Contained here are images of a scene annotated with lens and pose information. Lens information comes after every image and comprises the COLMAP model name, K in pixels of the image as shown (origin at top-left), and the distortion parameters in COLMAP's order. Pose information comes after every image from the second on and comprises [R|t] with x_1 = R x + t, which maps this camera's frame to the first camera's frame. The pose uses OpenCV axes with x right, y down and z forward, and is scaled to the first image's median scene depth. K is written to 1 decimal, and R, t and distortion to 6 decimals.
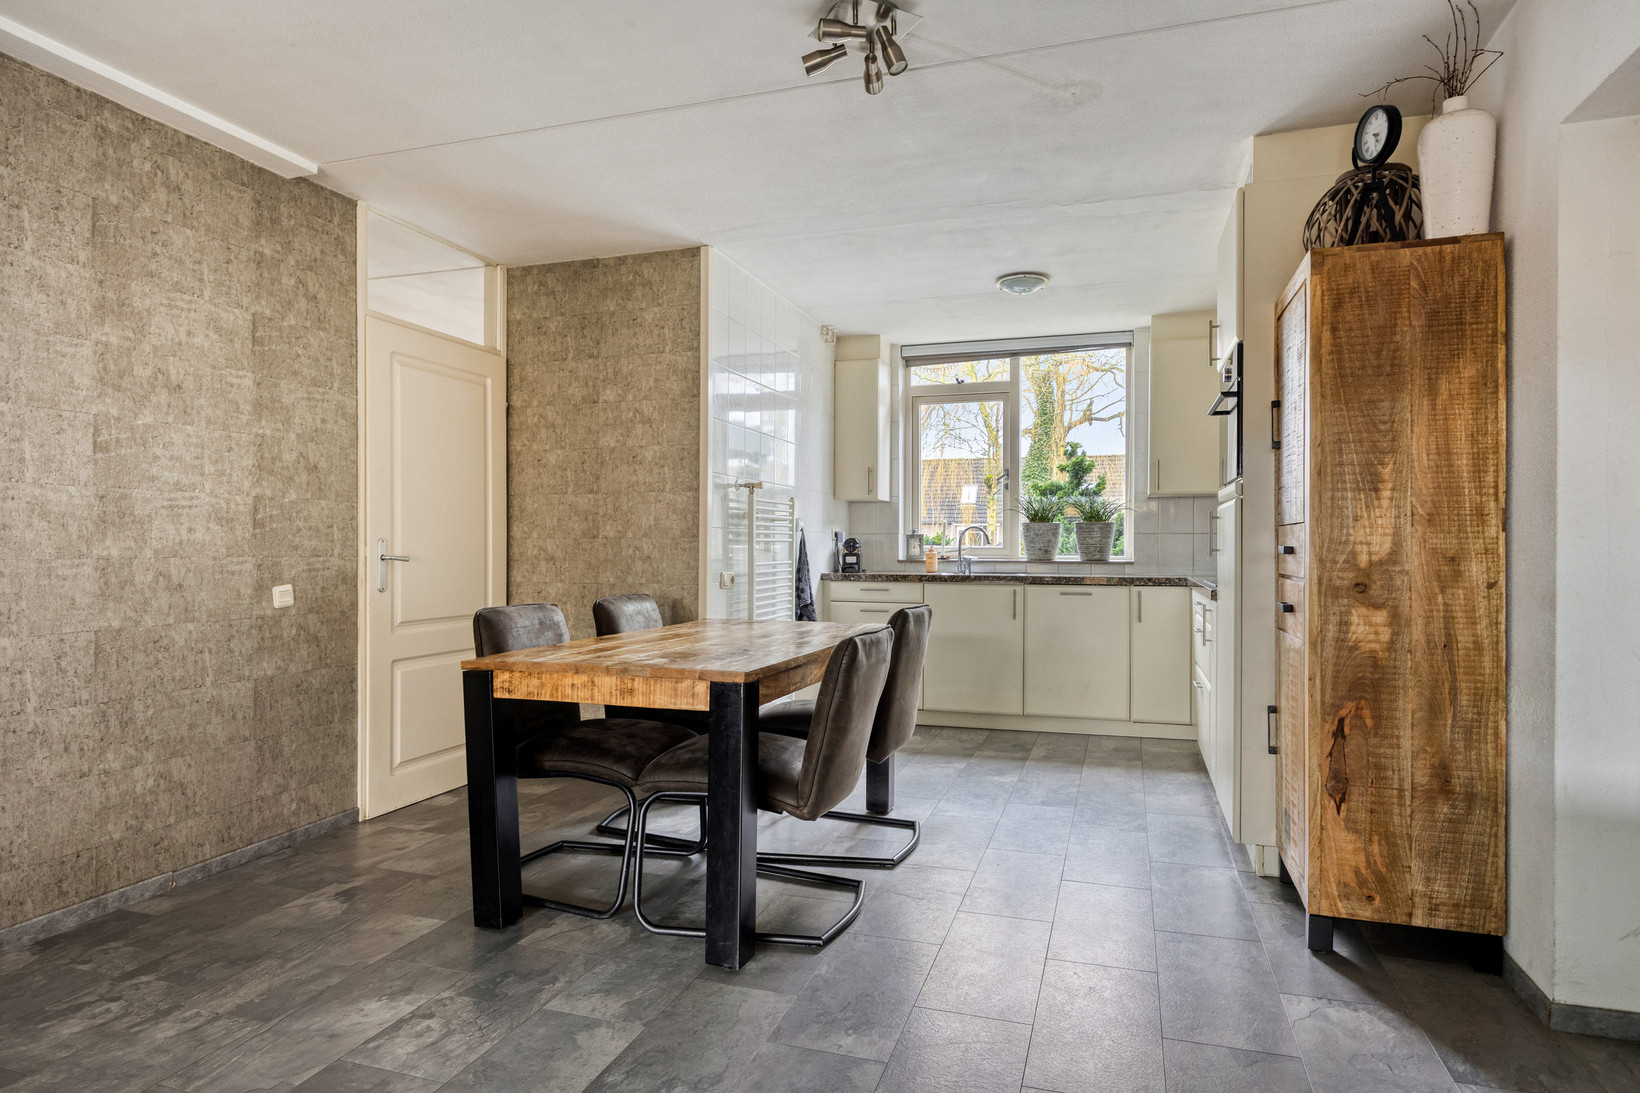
lens RADIAL K [[911.1, 0, 837.8], [0, 911.1, 551.6], [0, 0, 1]] dist [-0.001453, -0.000967]
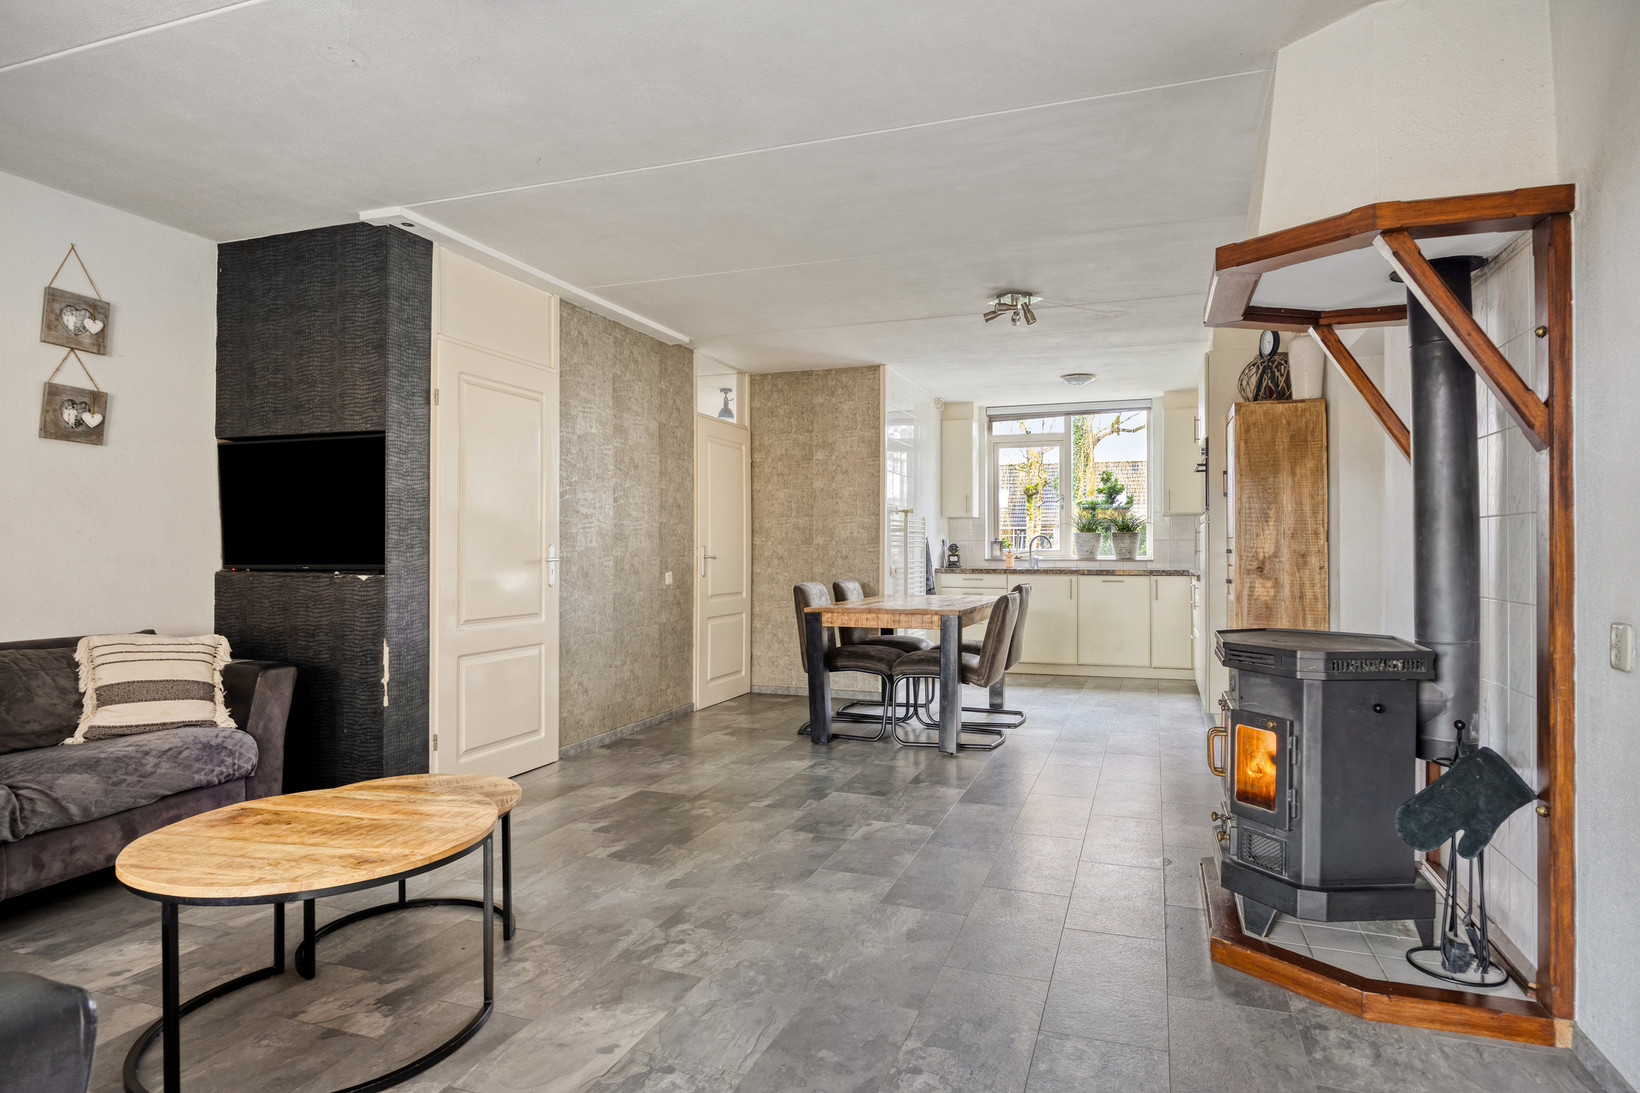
lens RADIAL K [[911.5, 0, 835.1], [0, 911.5, 541.2], [0, 0, 1]] dist [-0.003084, -0.000709]
pose [[0.999537, -0.002595, -0.030322, -0.246875], [0.002149, 0.999889, -0.014710, 0.003491], [0.030357, 0.014638, 0.999432, -0.839940]]
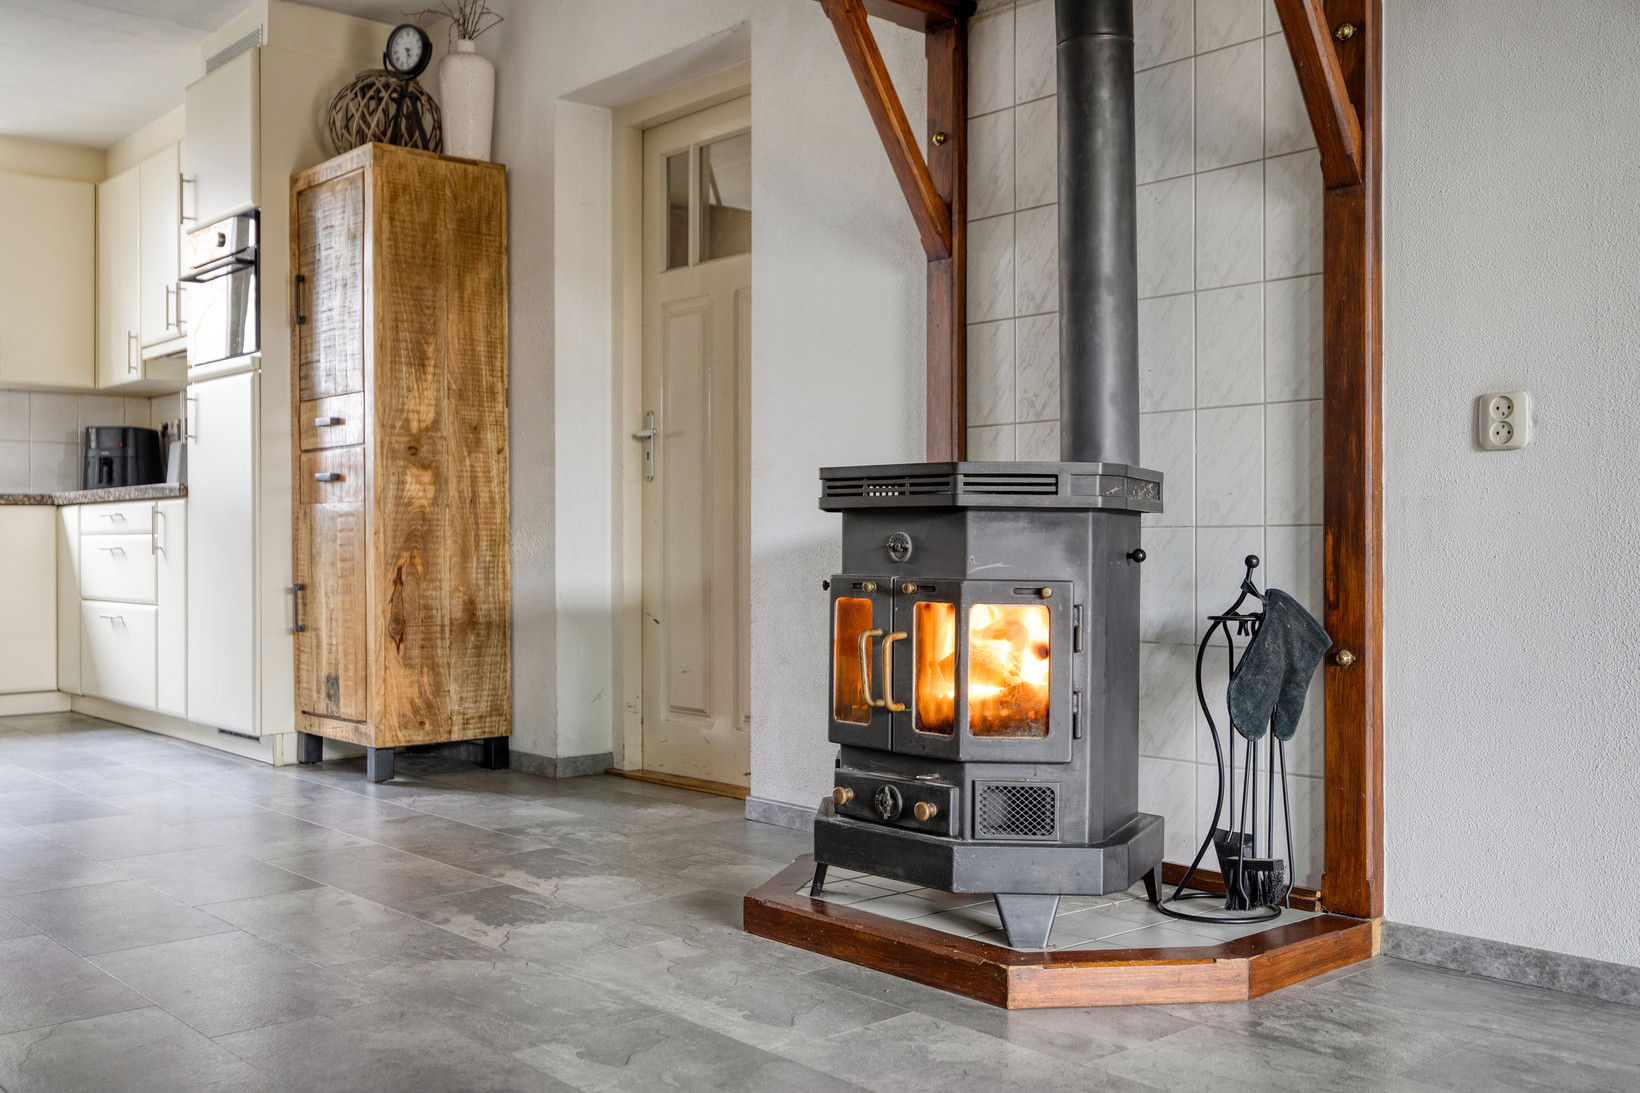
lens RADIAL K [[1566.5, 0, 820.0], [0, 1566.5, 546.5], [0, 0, 1]] dist [-0.004908, 0.001188]
pose [[0.513447, -0.004232, 0.858111, -0.662098], [0.009250, 0.999957, -0.000603, 0.130010], [-0.858072, 0.008247, 0.513464, -0.343254]]
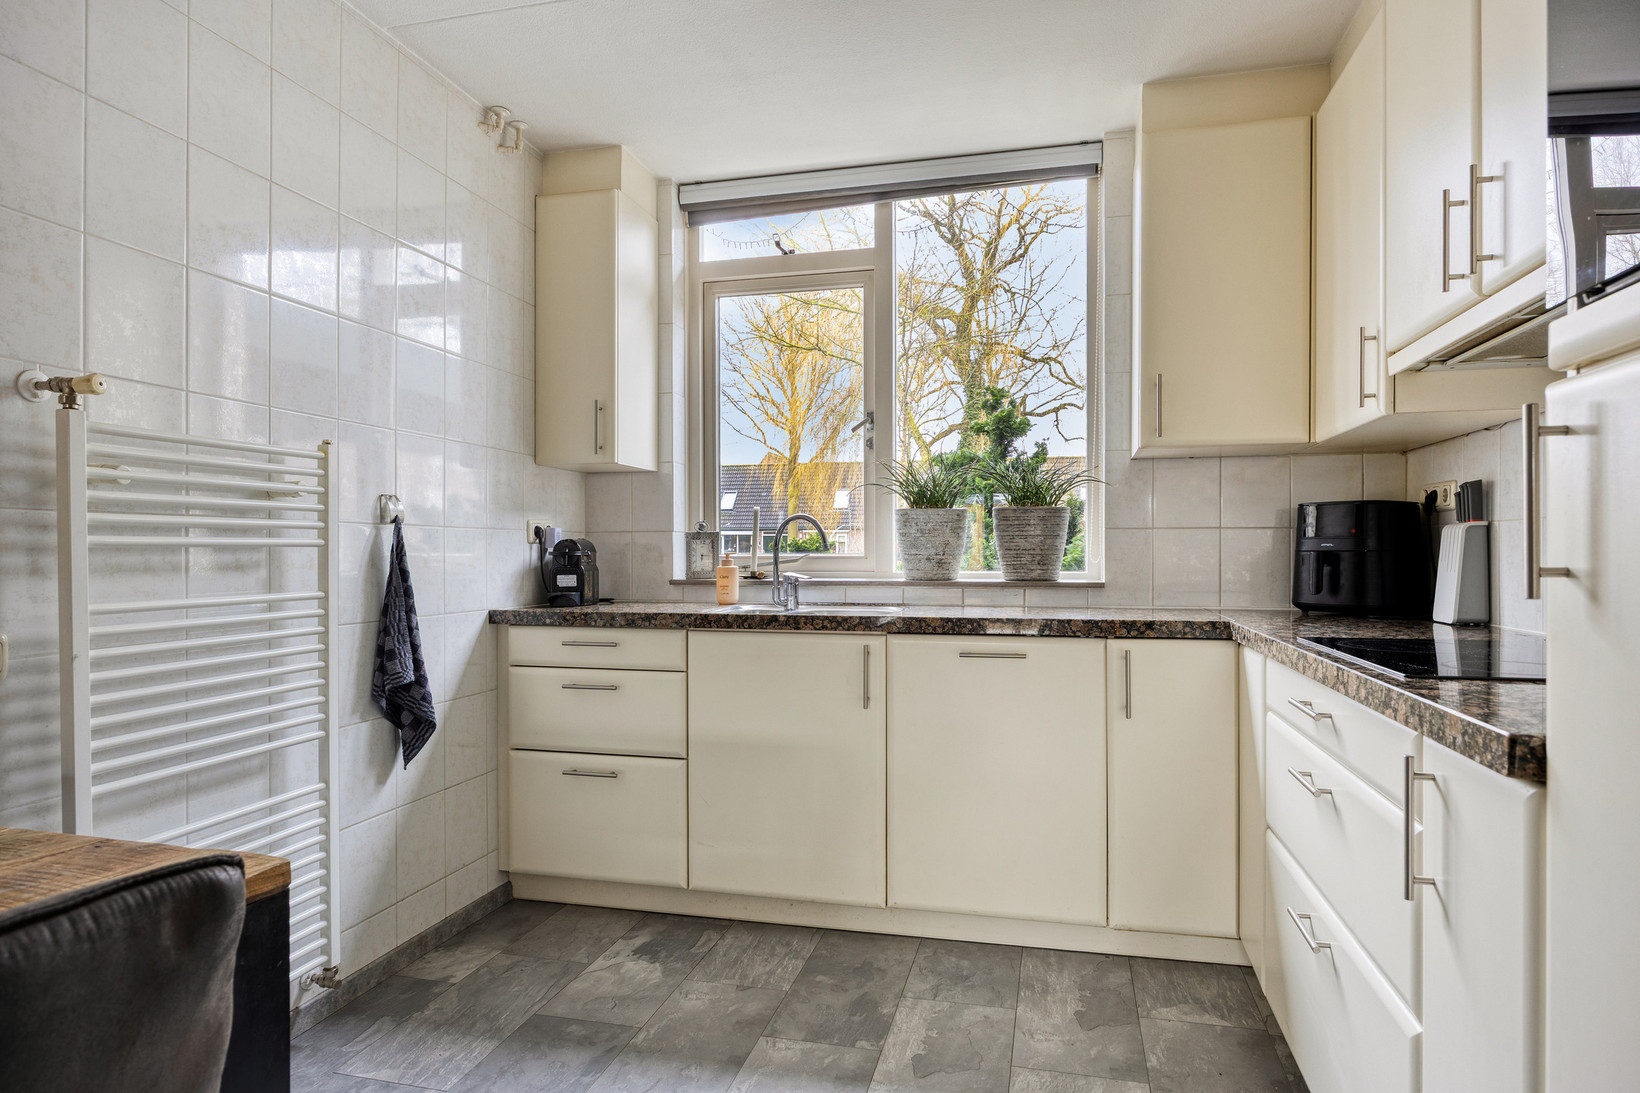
lens RADIAL K [[911.1, 0, 837.8], [0, 911.1, 551.6], [0, 0, 1]] dist [-0.001453, -0.000967]
pose [[0.997699, -0.003880, 0.067693, 0.256810], [0.004232, 0.999978, -0.005051, -0.008541], [-0.067672, 0.005325, 0.997693, 0.918630]]
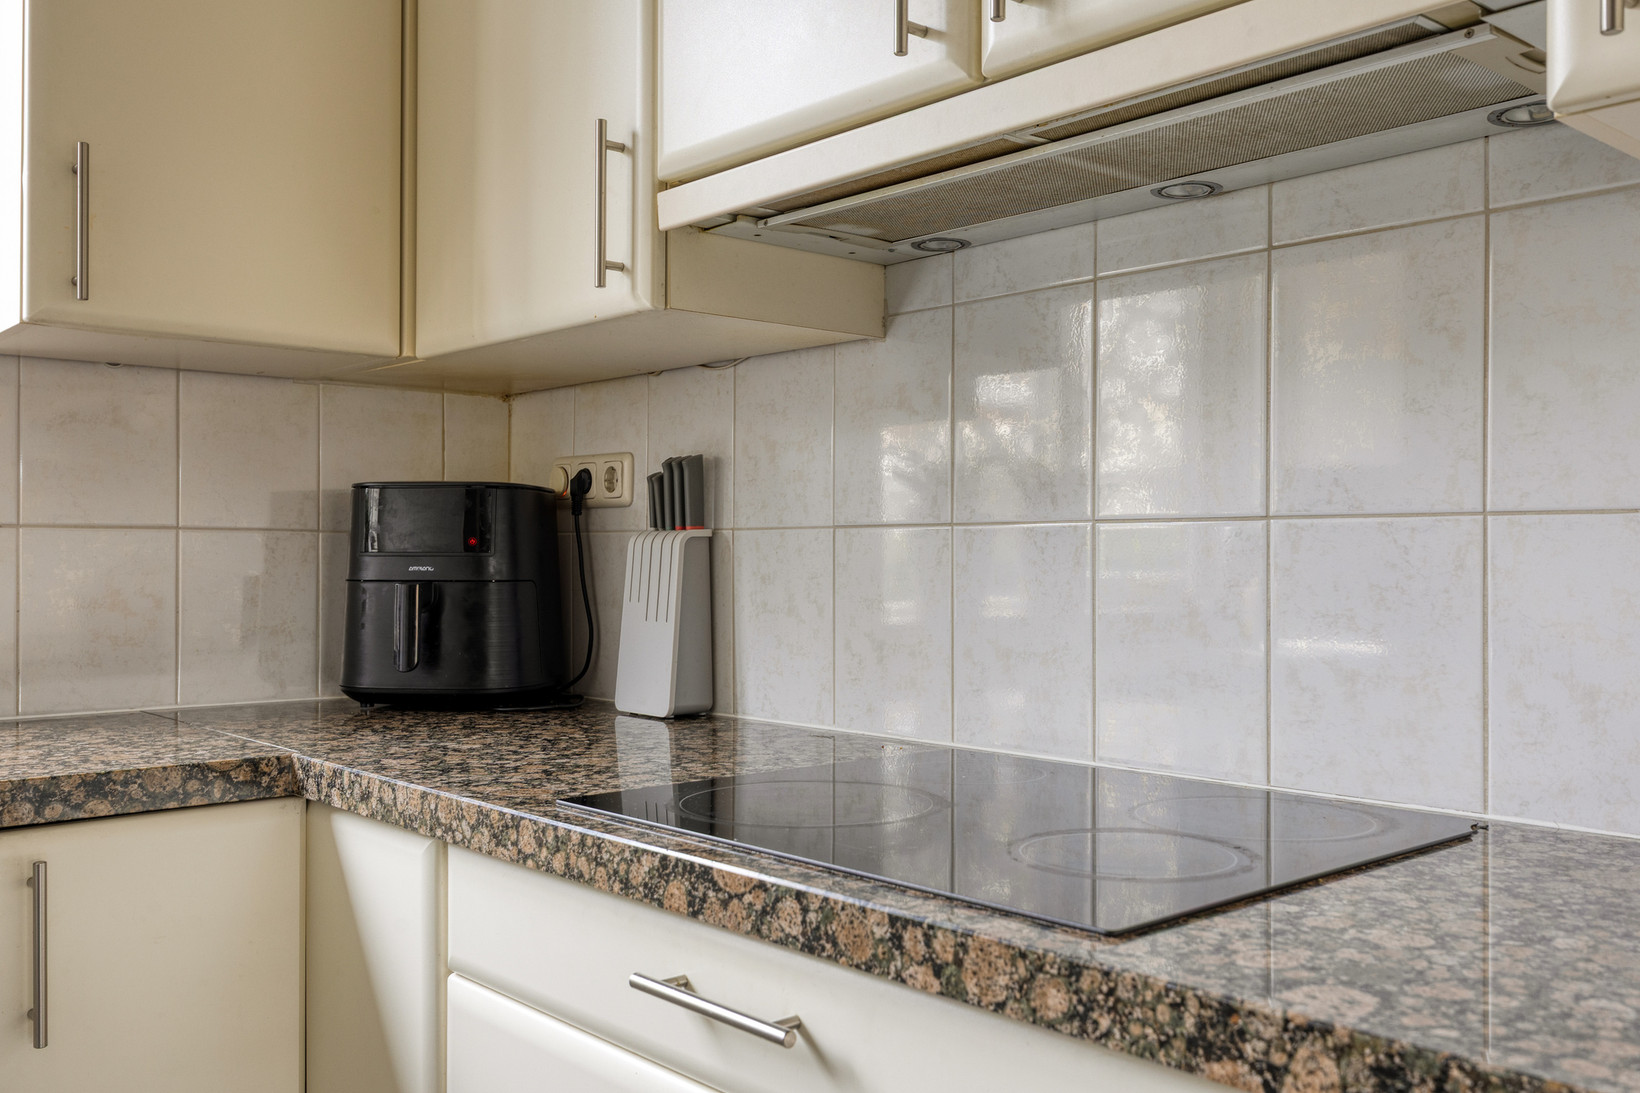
lens RADIAL K [[1446.1, 0, 820.0], [0, 1446.1, 546.5], [0, 0, 1]] dist [-0.005377, -0.002057]
pose [[0.507995, 0.005340, 0.861343, 0.290109], [0.002212, 0.999969, -0.007504, -0.021634], [-0.861357, 0.005717, 0.507968, 1.234185]]
